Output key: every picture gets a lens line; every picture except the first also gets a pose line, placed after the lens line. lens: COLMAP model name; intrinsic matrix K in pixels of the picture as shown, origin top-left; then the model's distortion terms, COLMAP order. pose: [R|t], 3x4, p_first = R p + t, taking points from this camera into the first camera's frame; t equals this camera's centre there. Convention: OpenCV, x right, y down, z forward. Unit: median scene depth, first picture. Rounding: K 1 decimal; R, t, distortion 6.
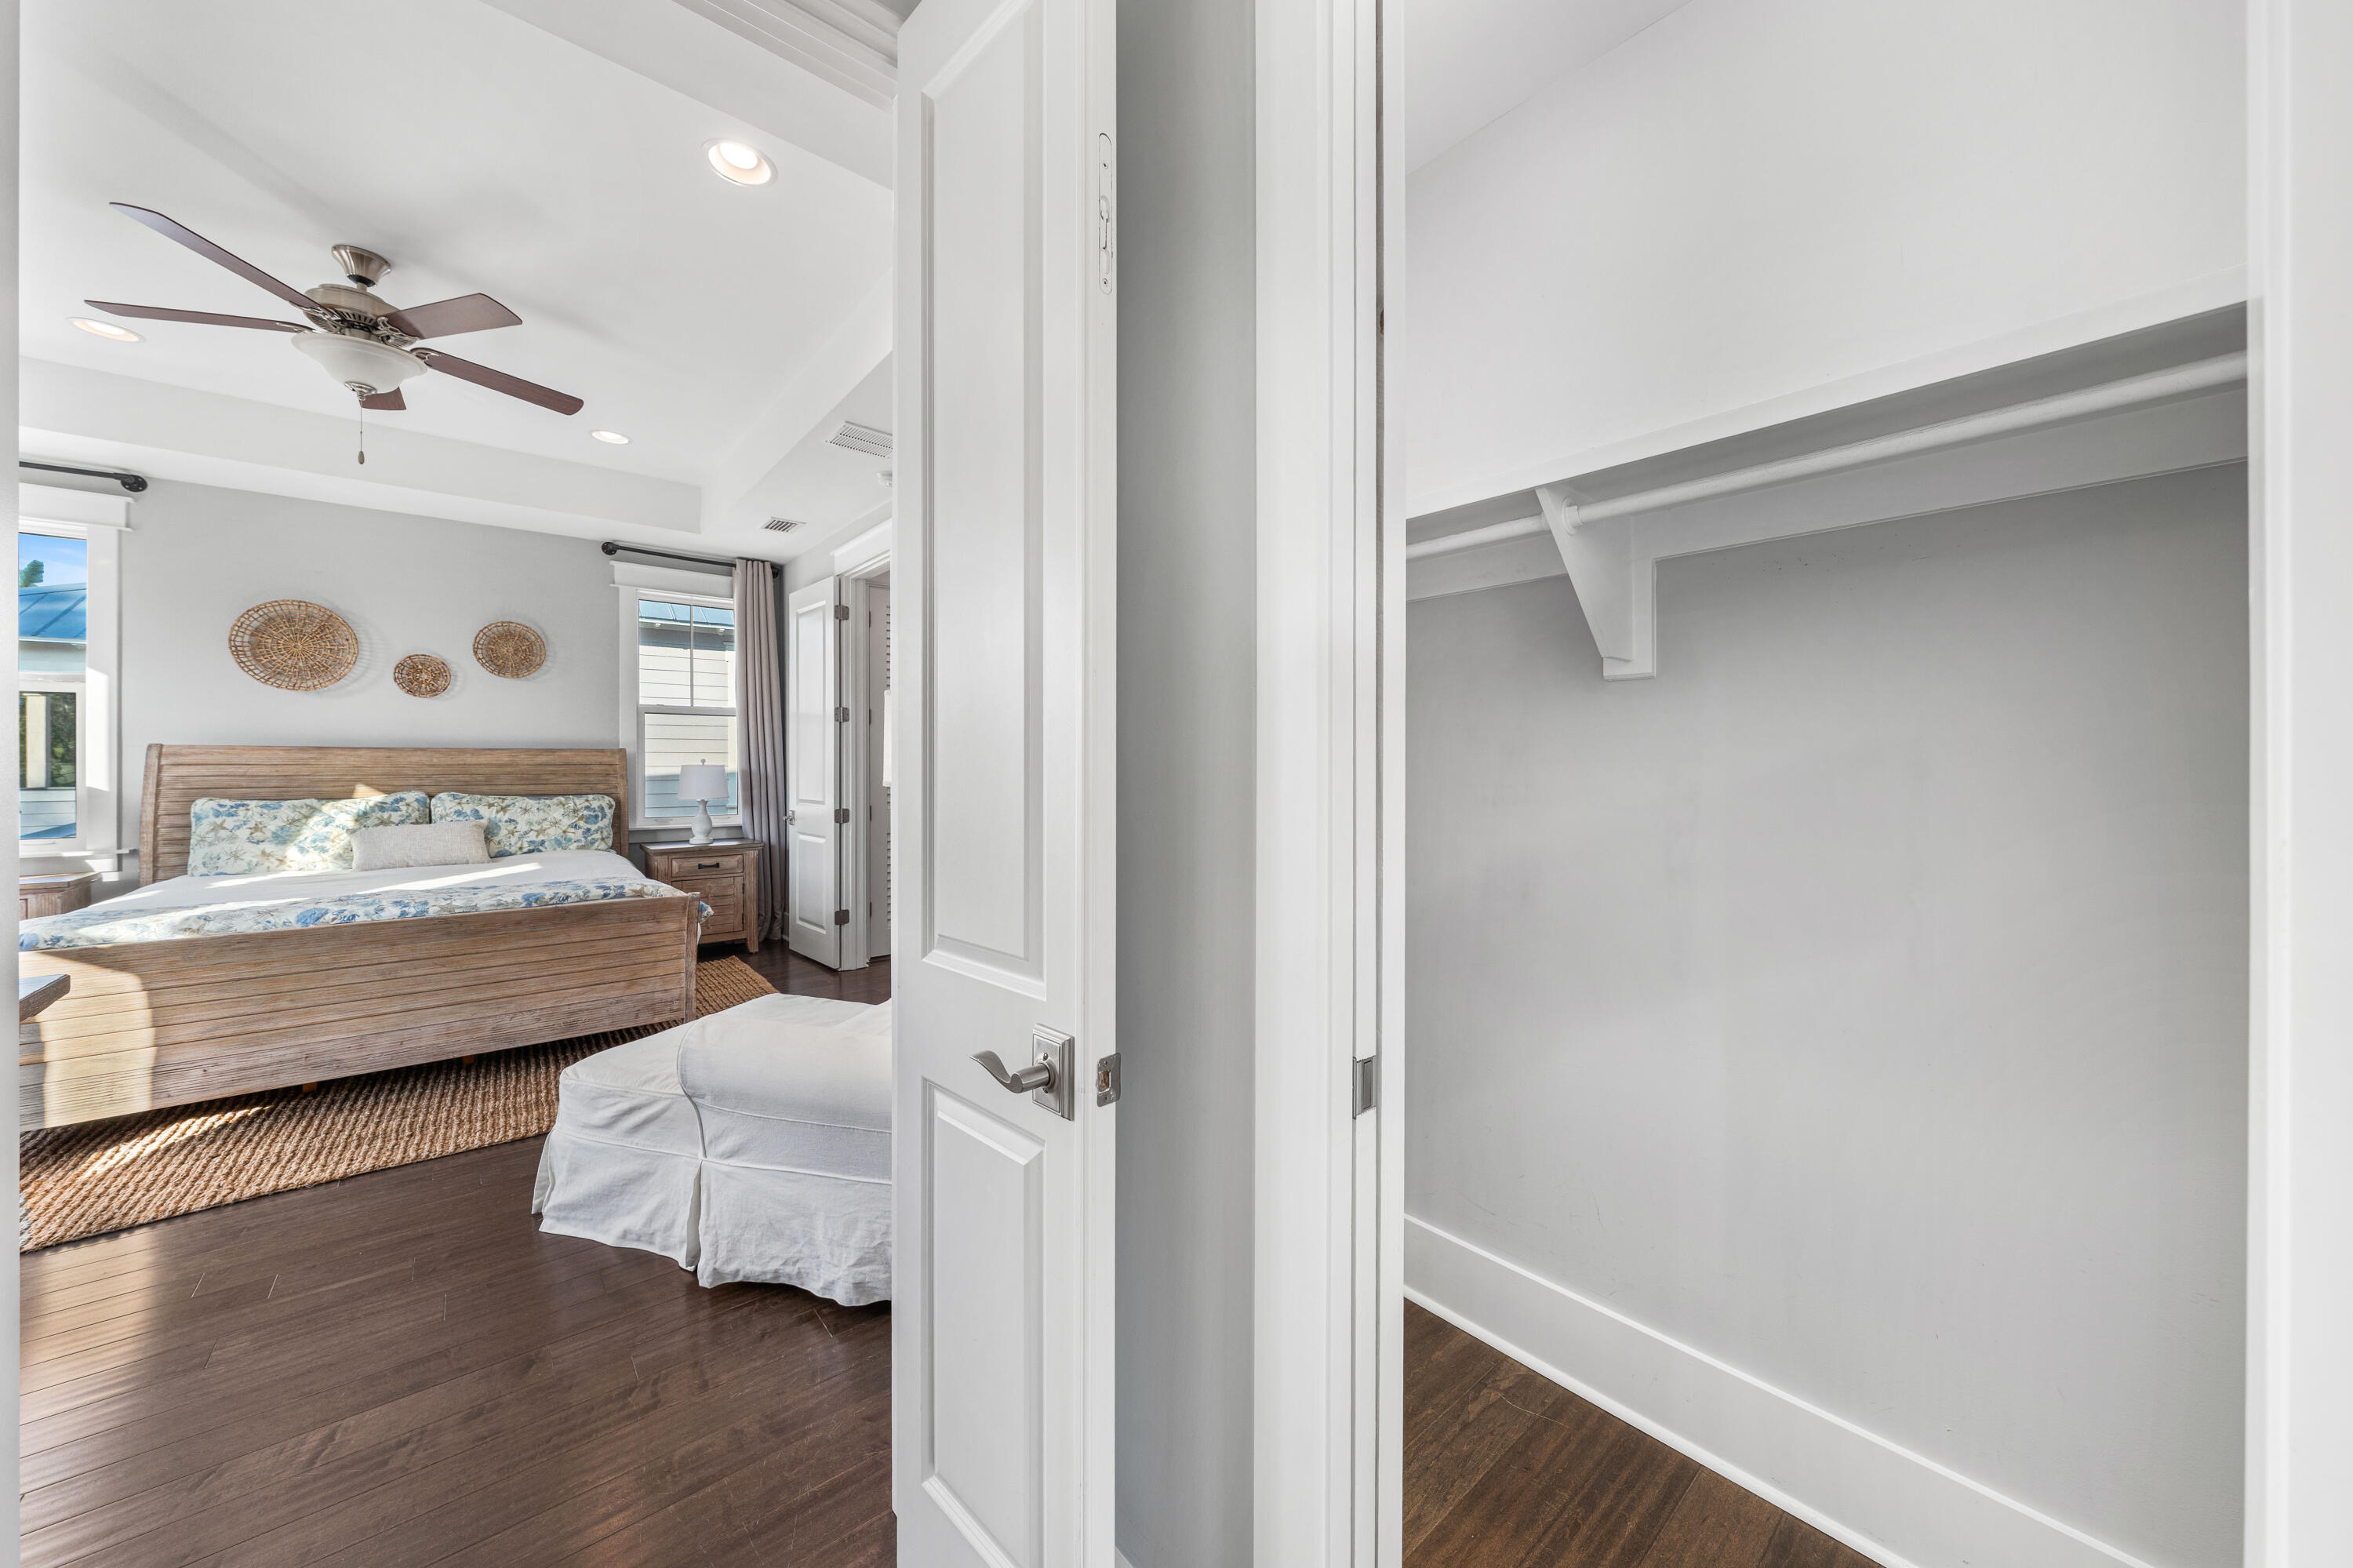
lens RADIAL K [[818.8, 0, 1167.3], [0, 818.8, 763.8], [0, 0, 1]] dist [-0.001671, 0.000300]
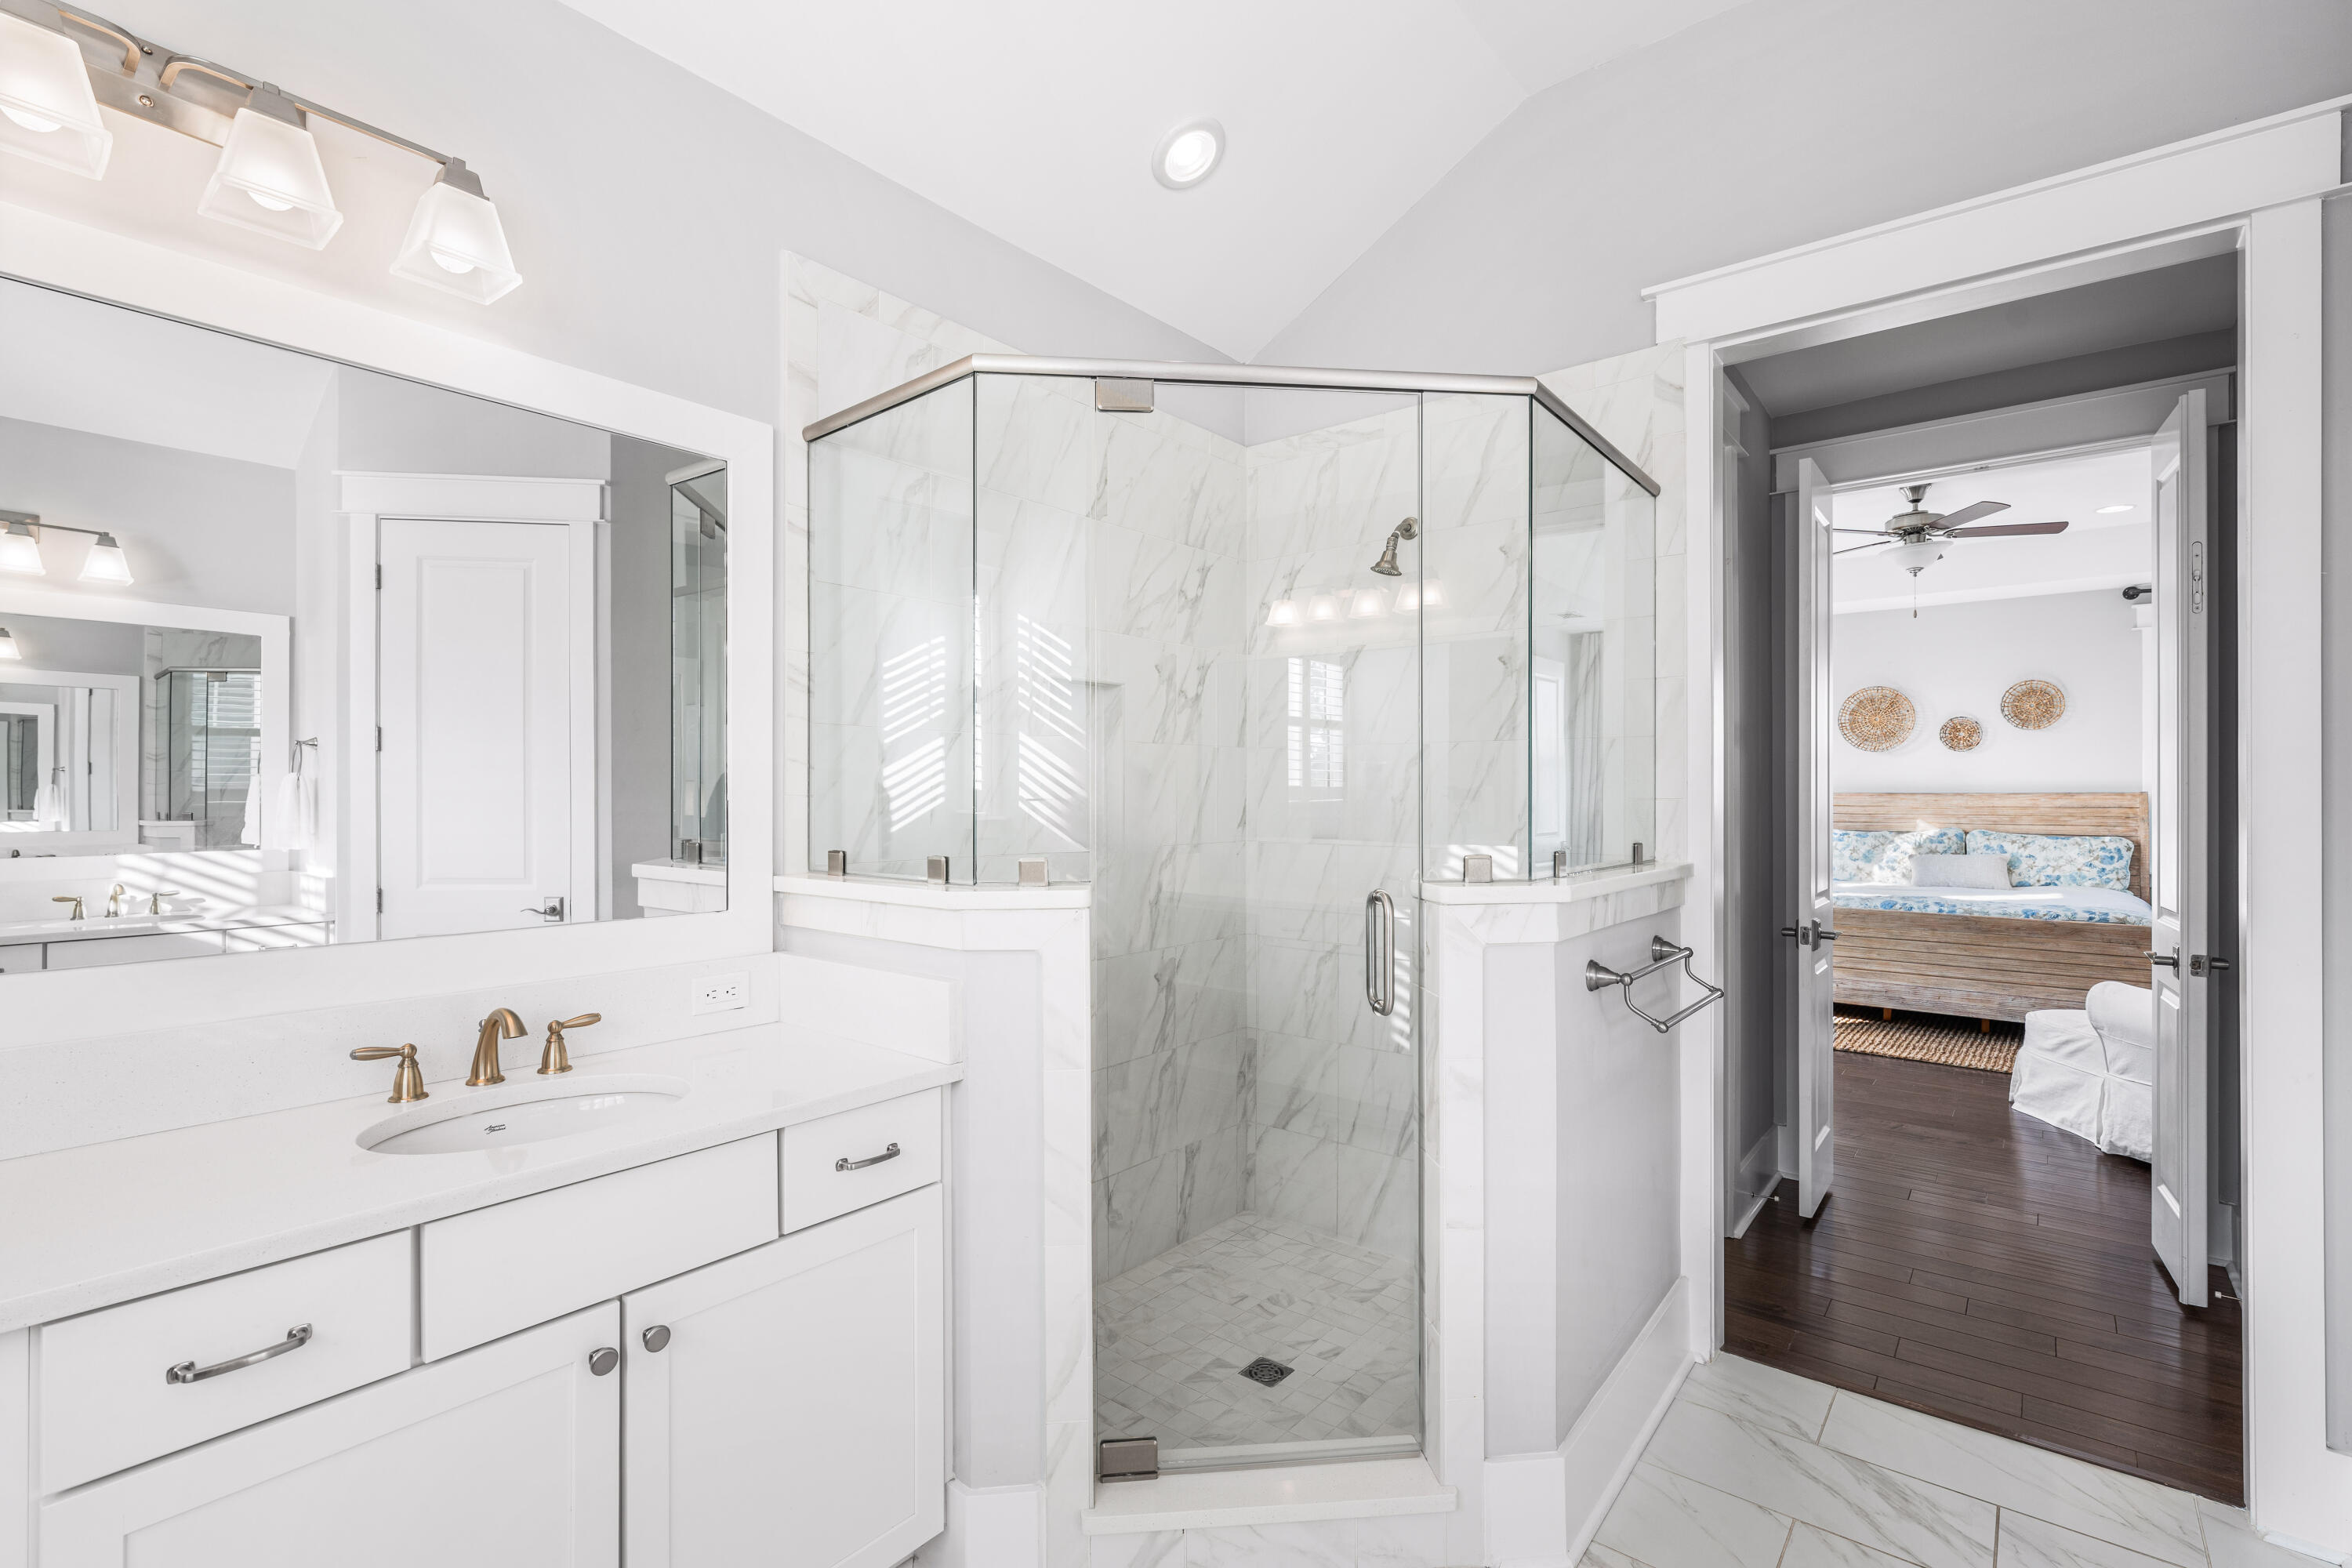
lens RADIAL K [[1067.8, 0, 1178.0], [0, 1067.8, 792.7], [0, 0, 1]] dist [0.000638, 0.000365]
pose [[0.182587, -0.002213, -0.983187, 0.623486], [-0.001071, 0.999996, -0.002450, -0.020155], [0.983189, 0.001500, 0.182584, -0.618684]]
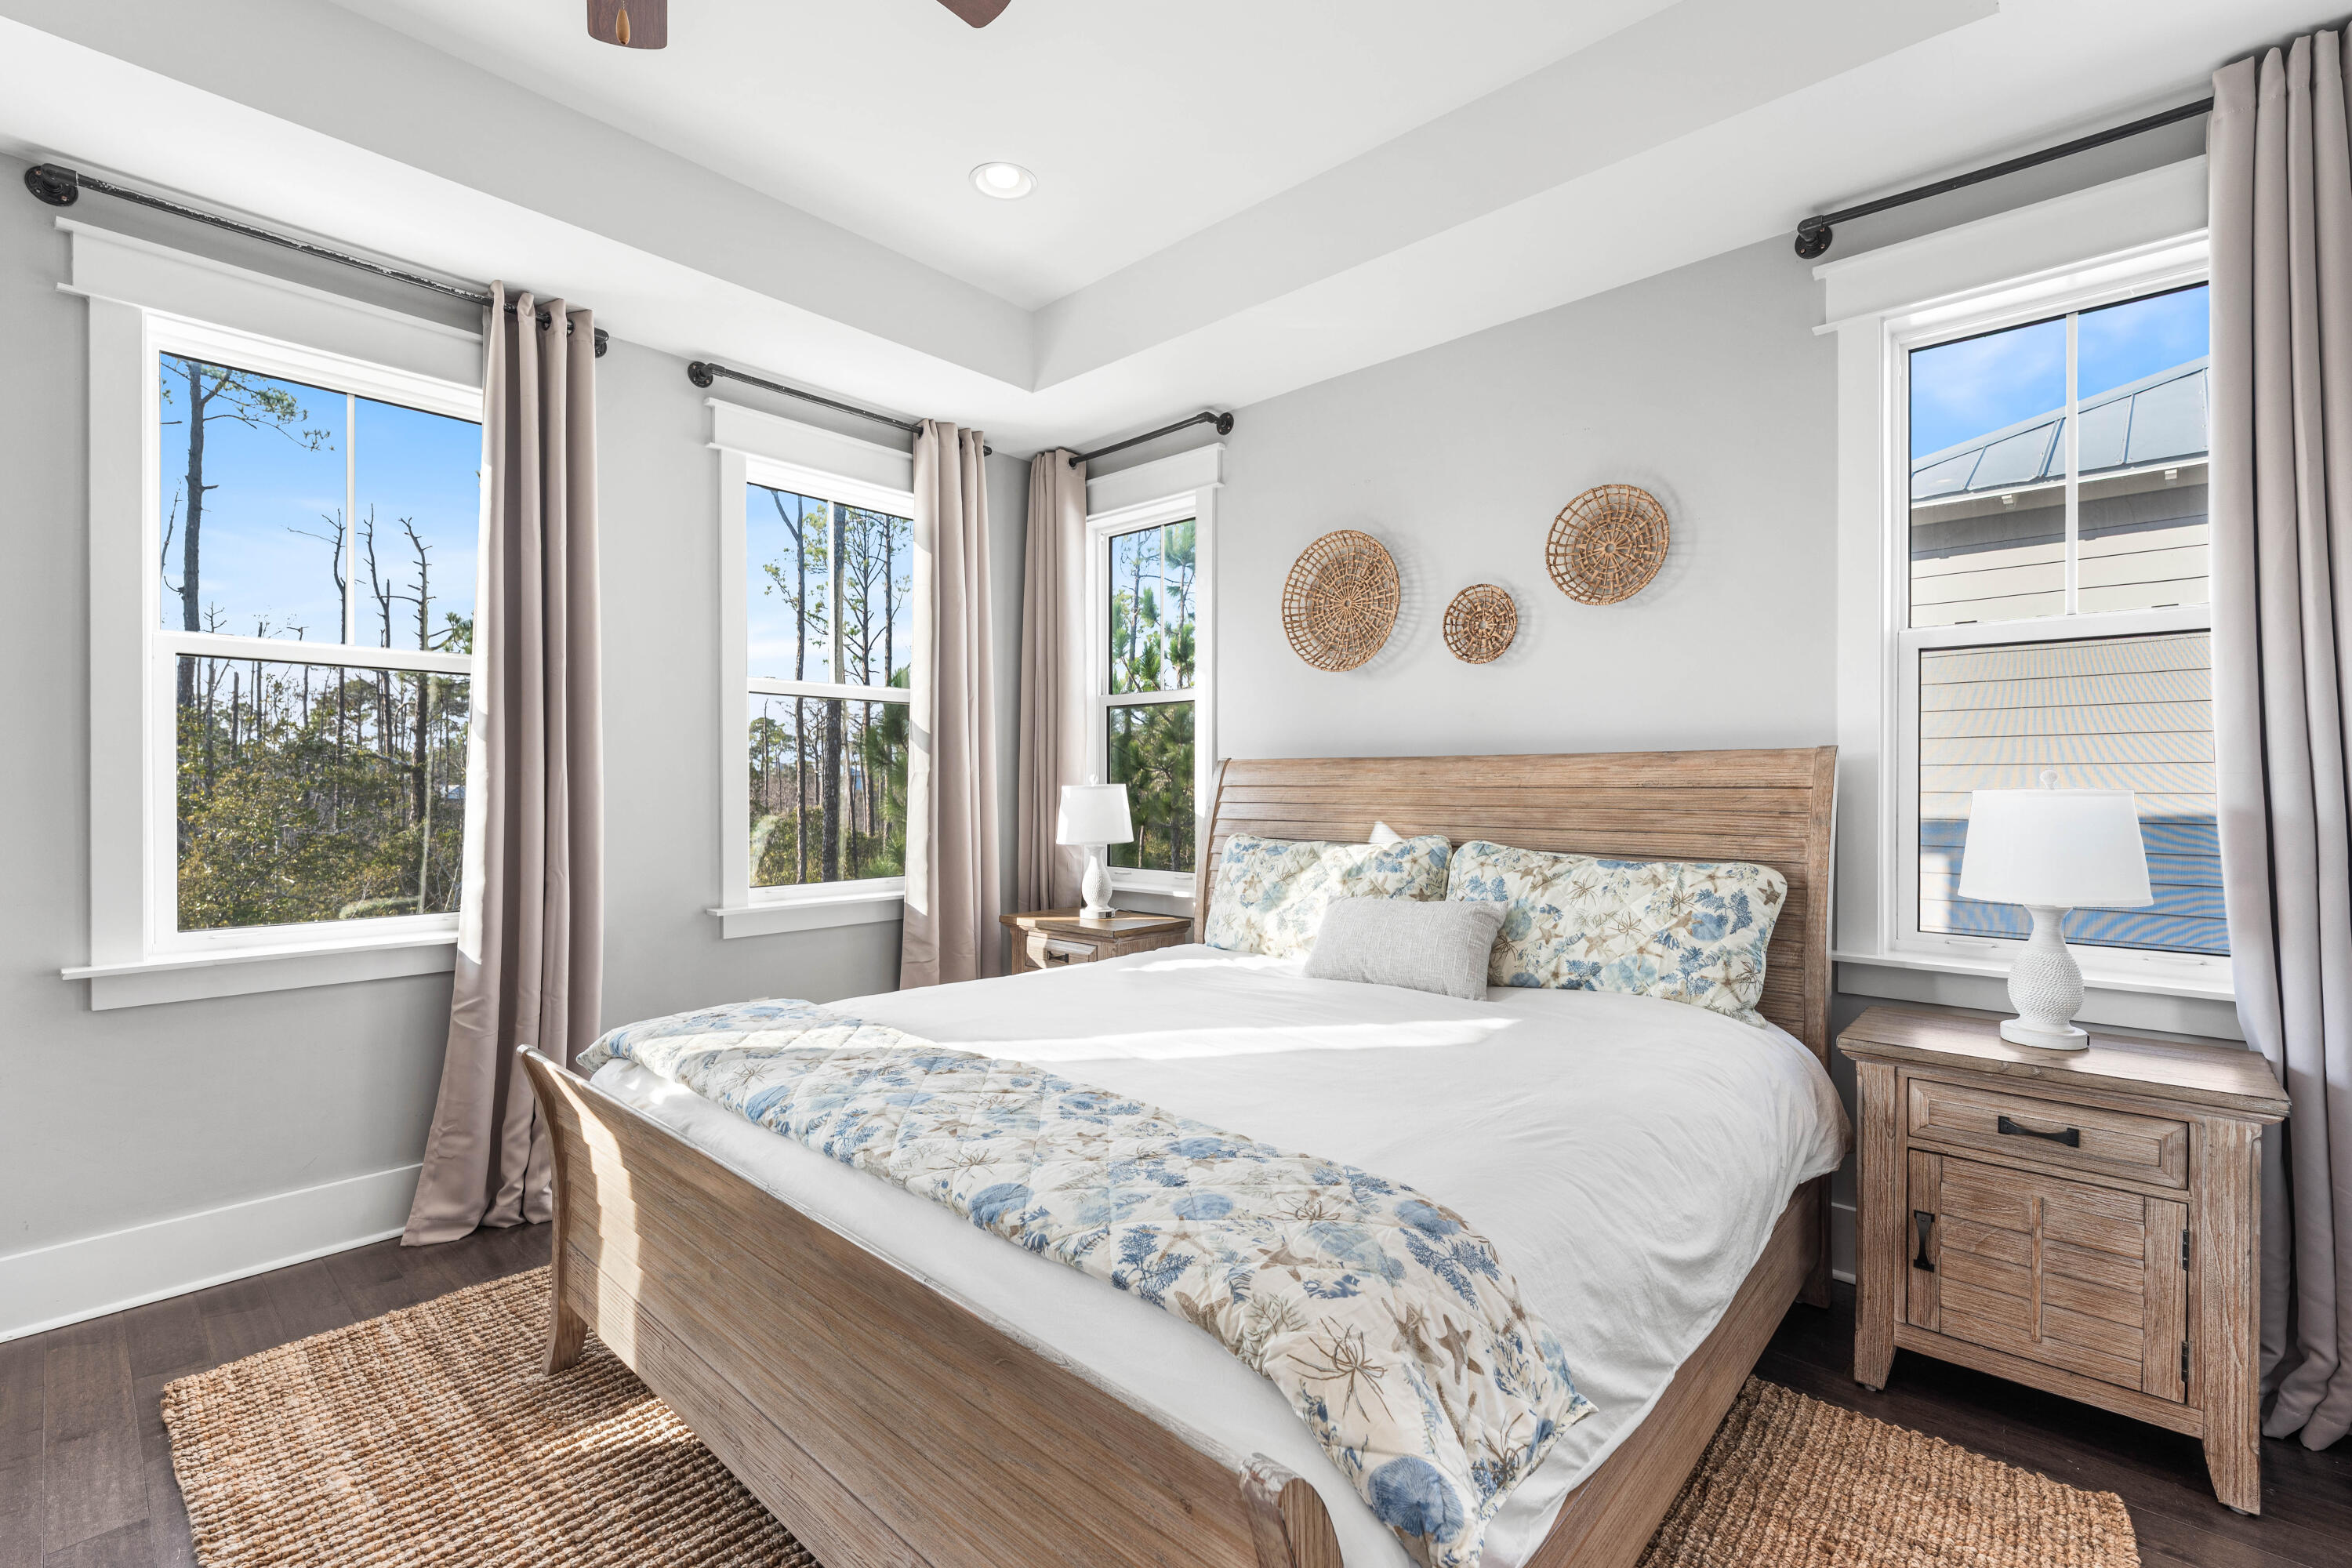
lens RADIAL K [[1025.1, 0, 1179.1], [0, 1025.1, 790.0], [0, 0, 1]] dist [0.002671, -0.001200]
pose [[0.136667, 0.003894, -0.990609, -0.363116], [-0.003650, 0.999987, 0.003427, 0.002114], [0.990610, 0.003147, 0.136680, 0.985955]]
